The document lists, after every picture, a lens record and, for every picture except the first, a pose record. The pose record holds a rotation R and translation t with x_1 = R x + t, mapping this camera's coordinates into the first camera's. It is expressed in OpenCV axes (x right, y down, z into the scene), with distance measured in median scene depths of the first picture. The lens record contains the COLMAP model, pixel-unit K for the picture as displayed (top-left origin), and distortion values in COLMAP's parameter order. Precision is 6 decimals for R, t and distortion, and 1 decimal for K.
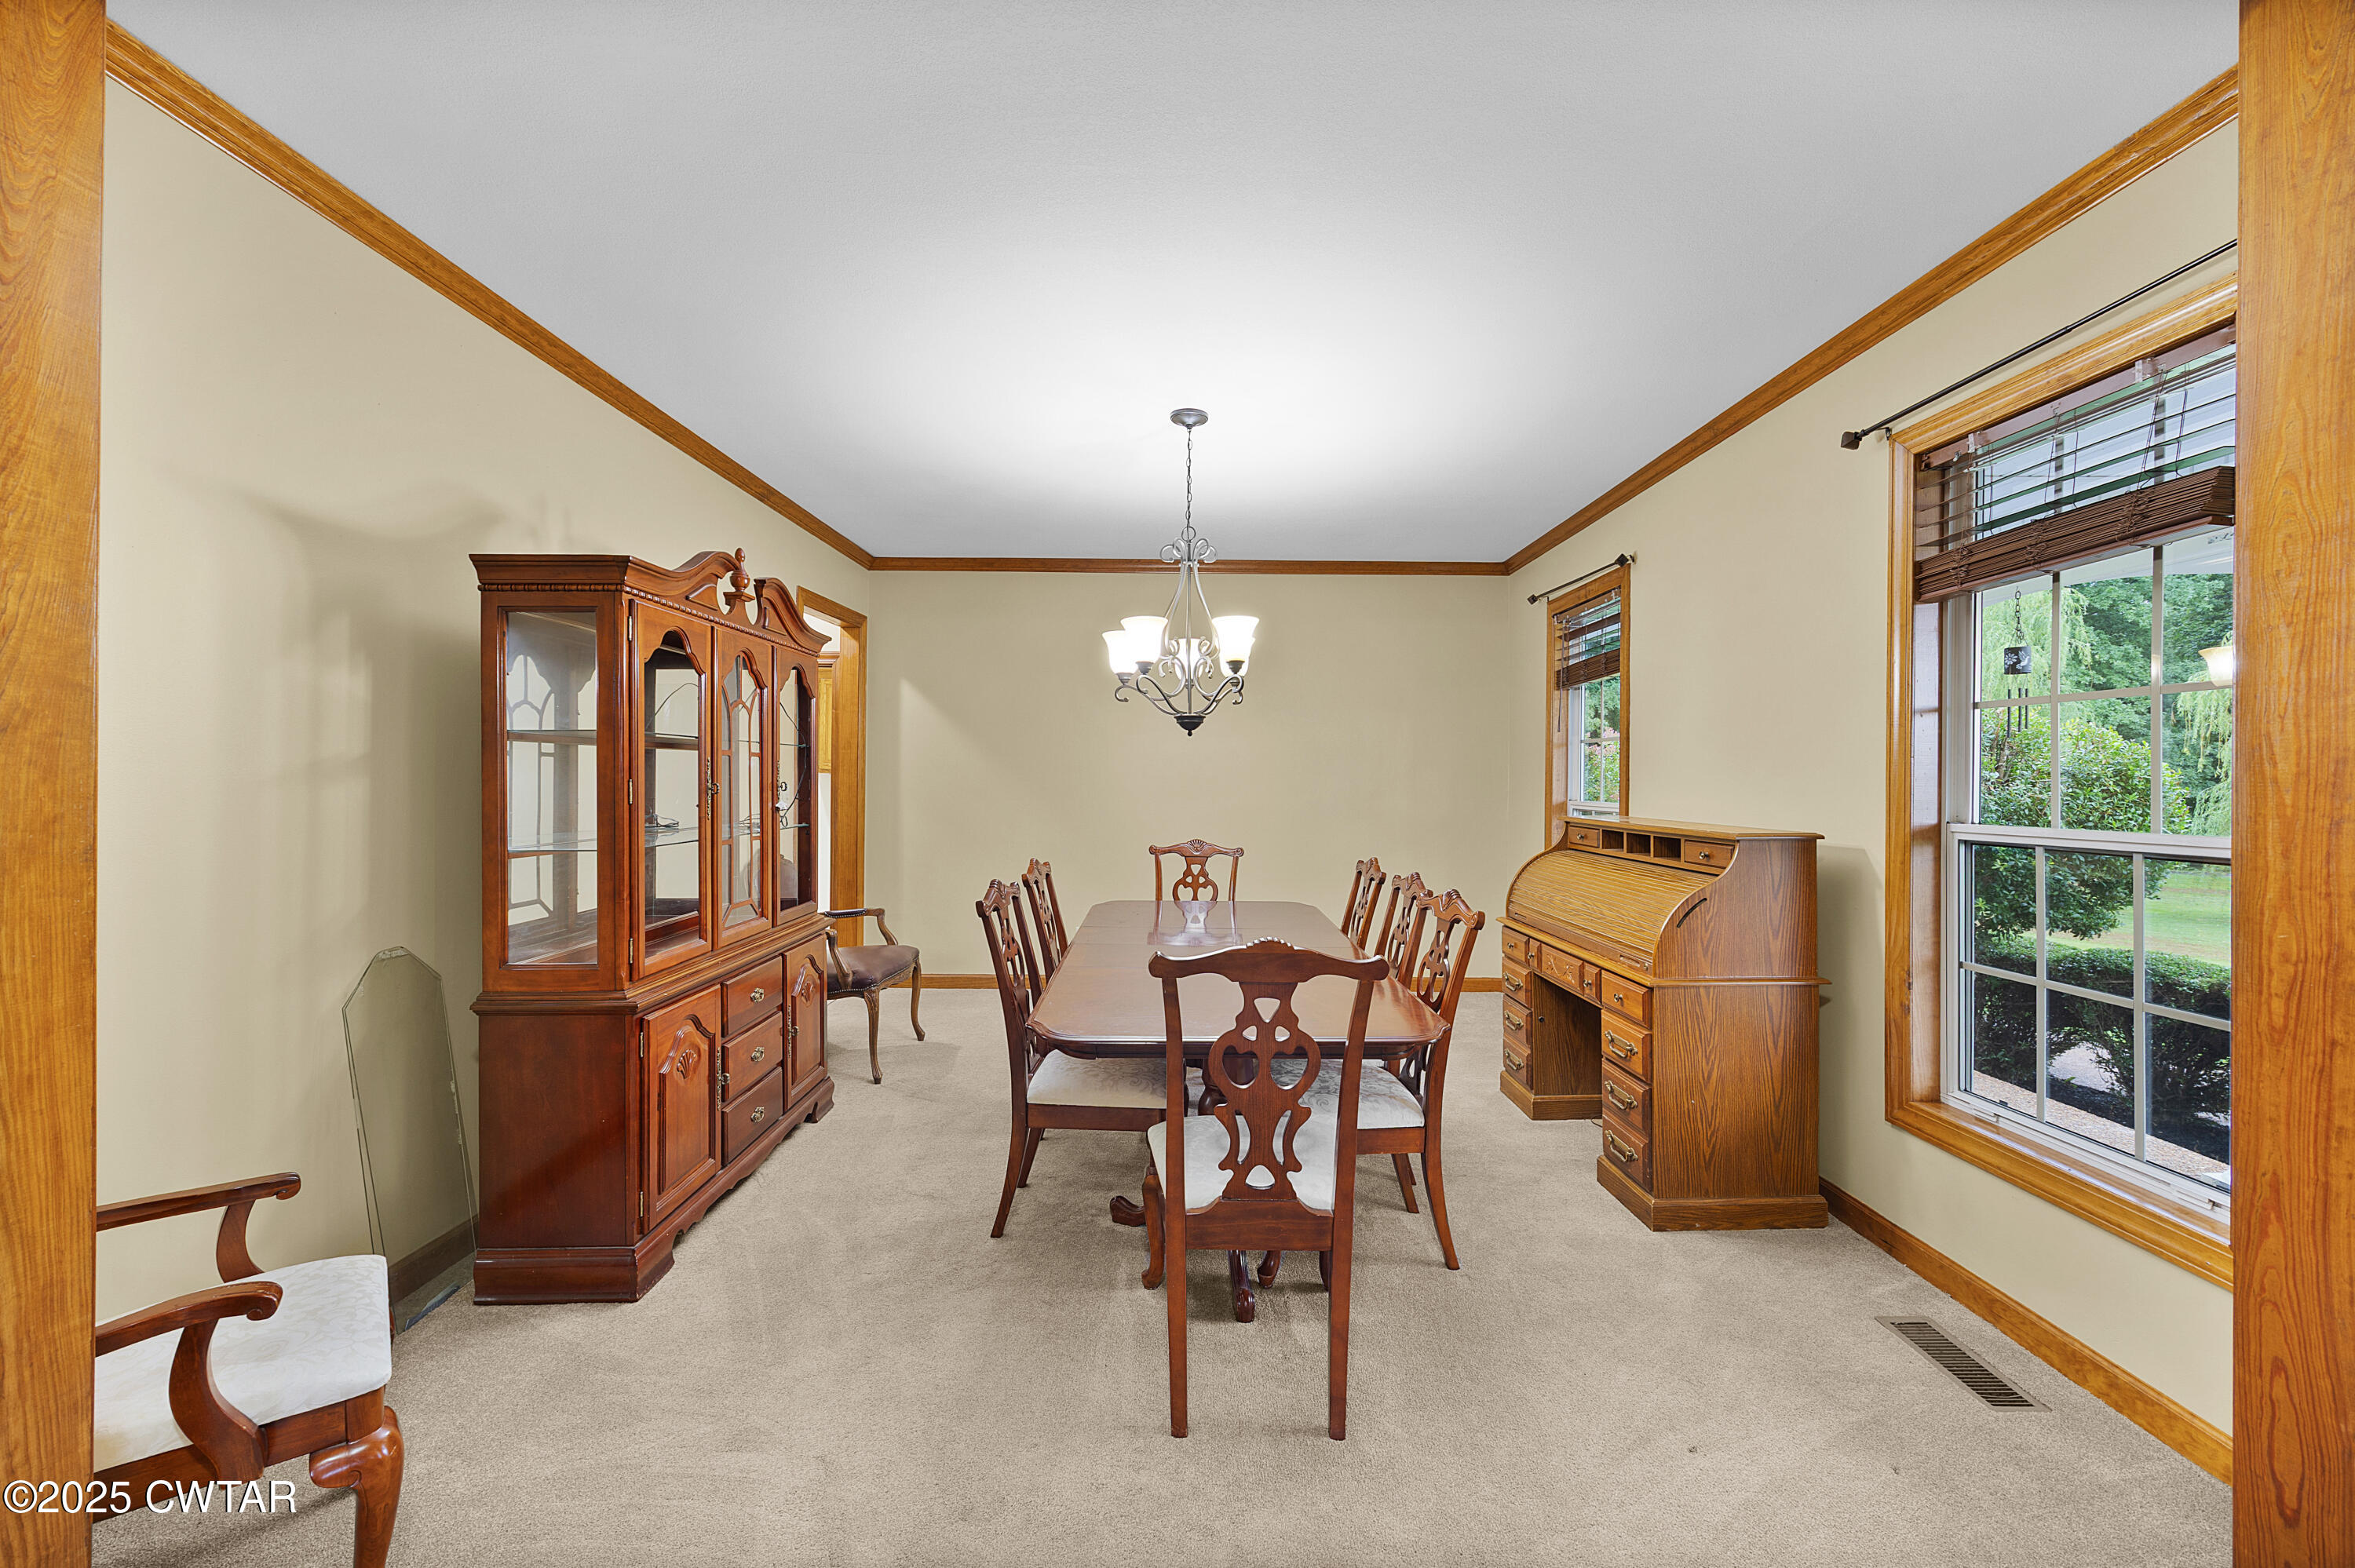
lens RADIAL K [[912.9, 0, 1183.0], [0, 912.9, 783.9], [0, 0, 1]] dist [-0.000509, 0.000298]
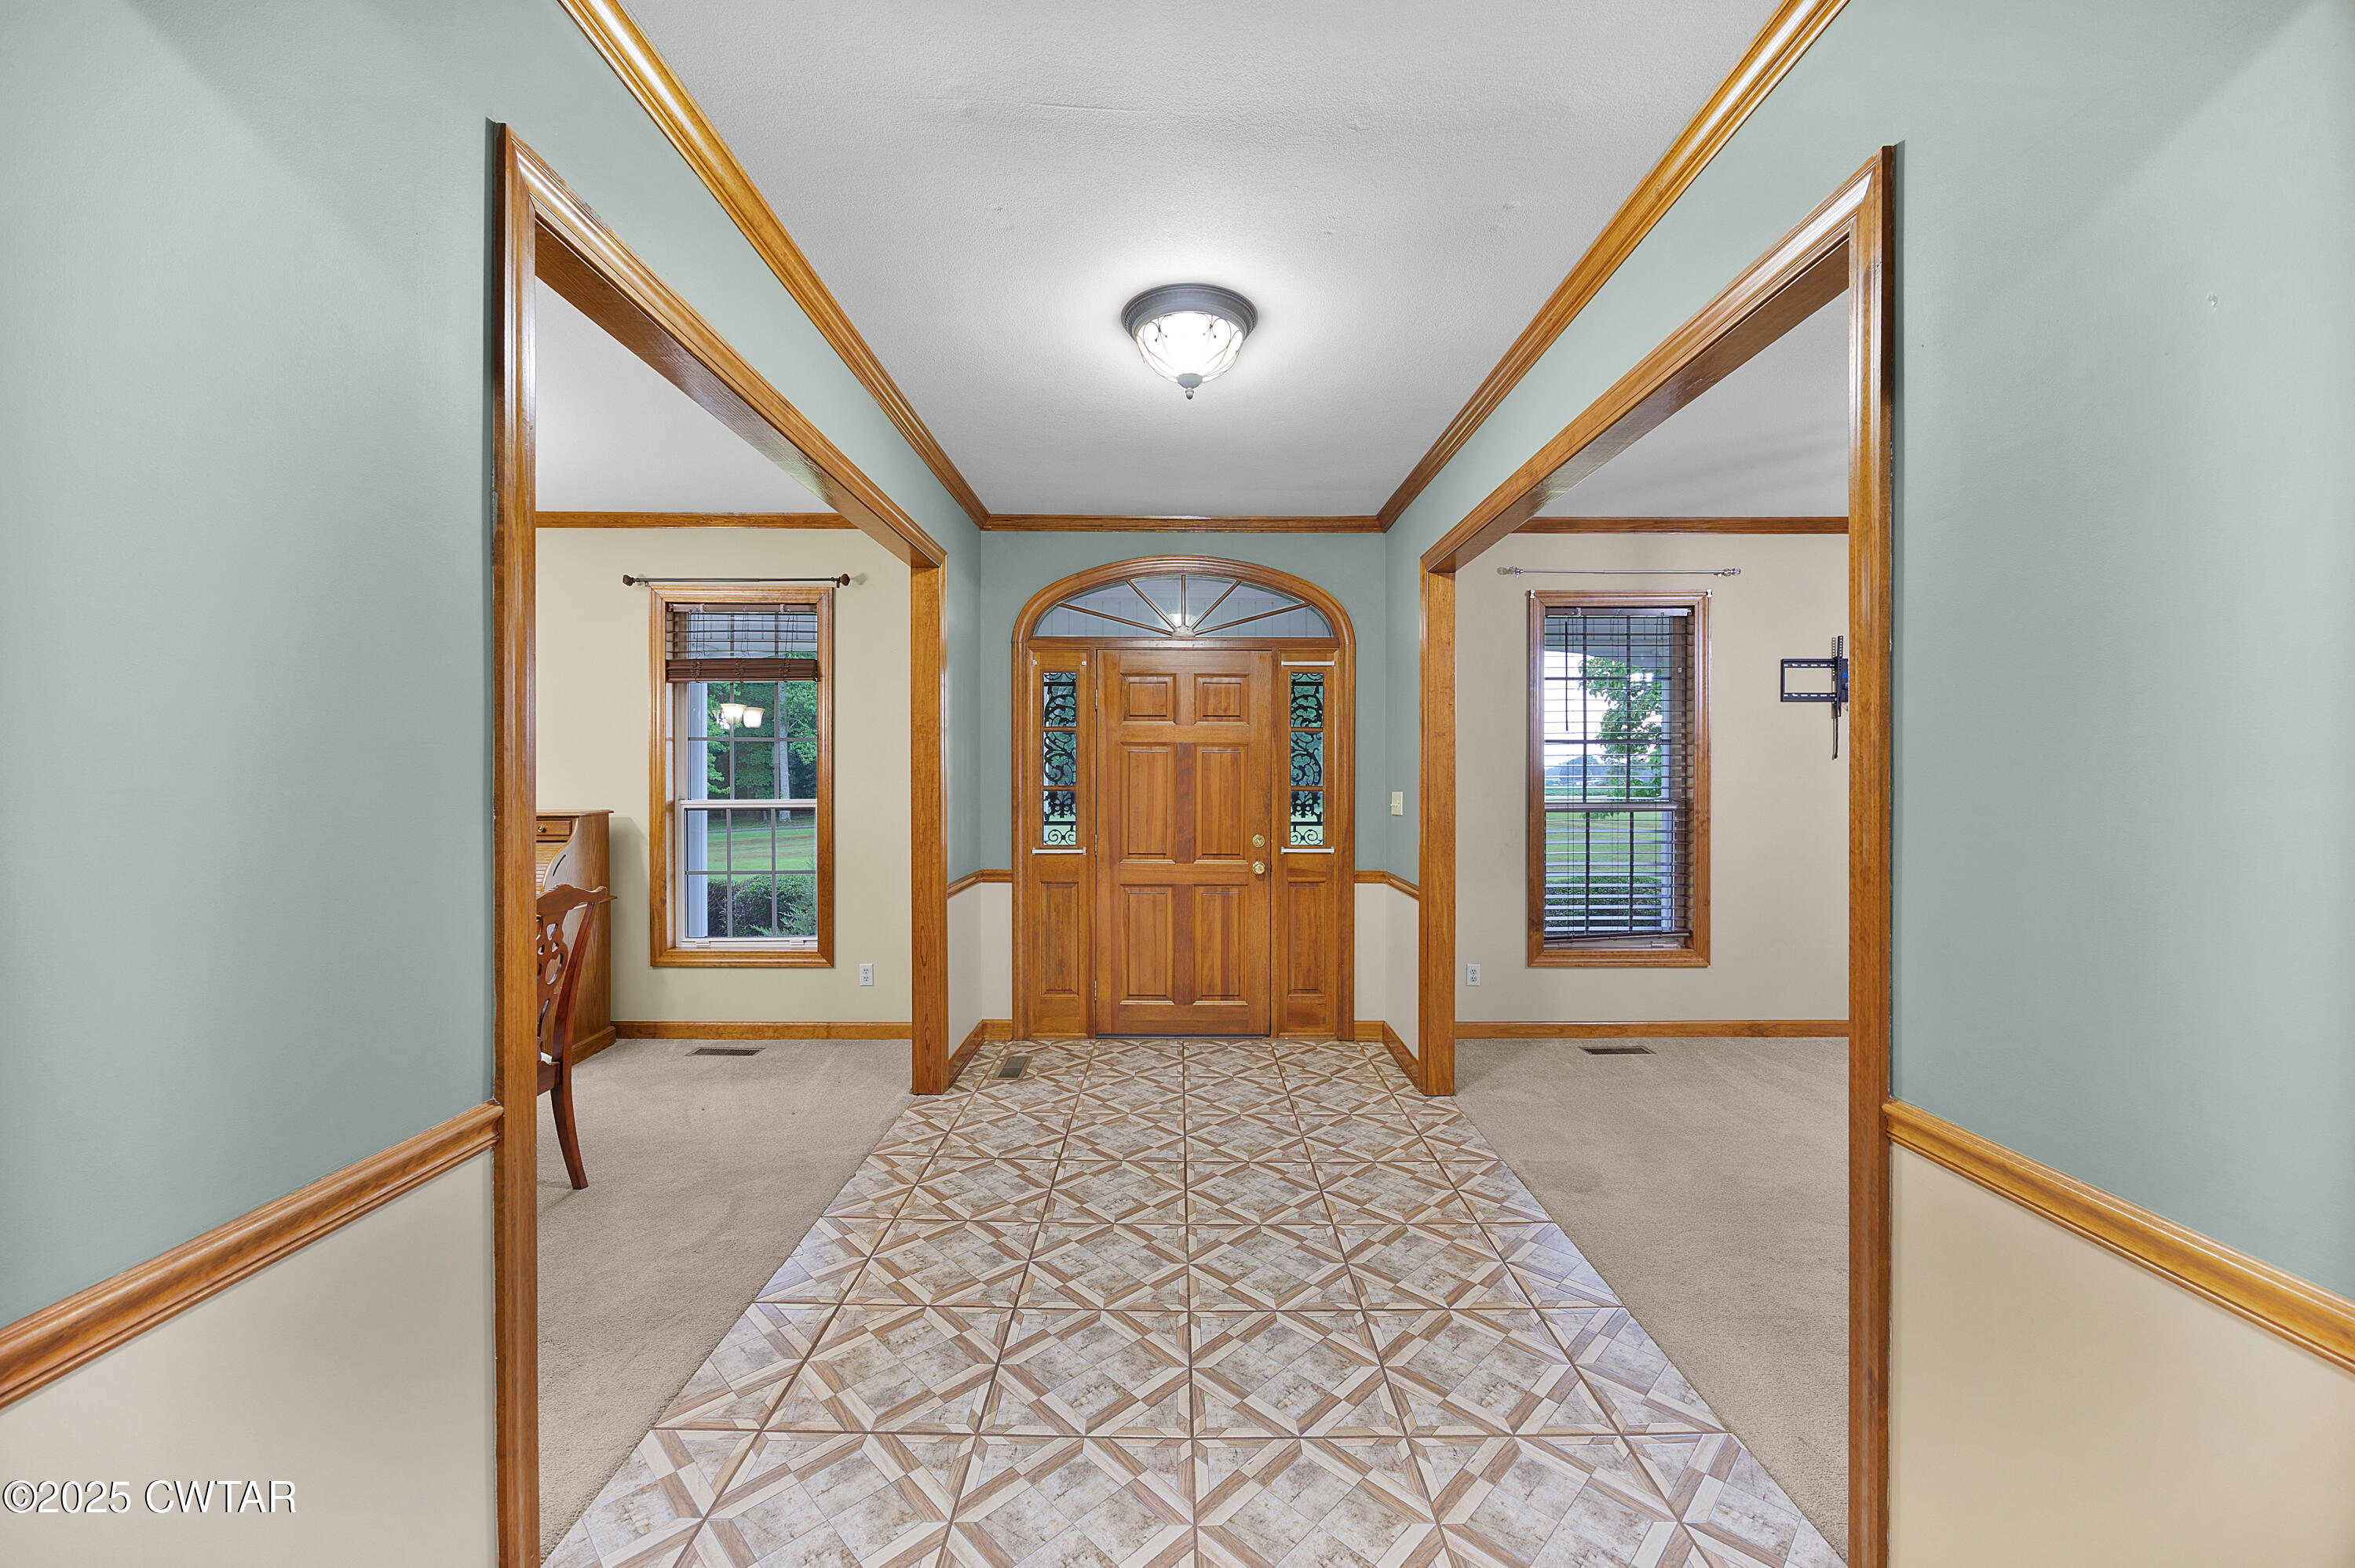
lens RADIAL K [[912.9, 0, 1183.0], [0, 912.9, 783.9], [0, 0, 1]] dist [-0.000509, 0.000298]
pose [[-0.003786, -0.009191, 0.999951, -1.024228], [0.003698, 0.999951, 0.009205, -0.005080], [-0.999986, 0.003733, -0.003752, -0.044868]]
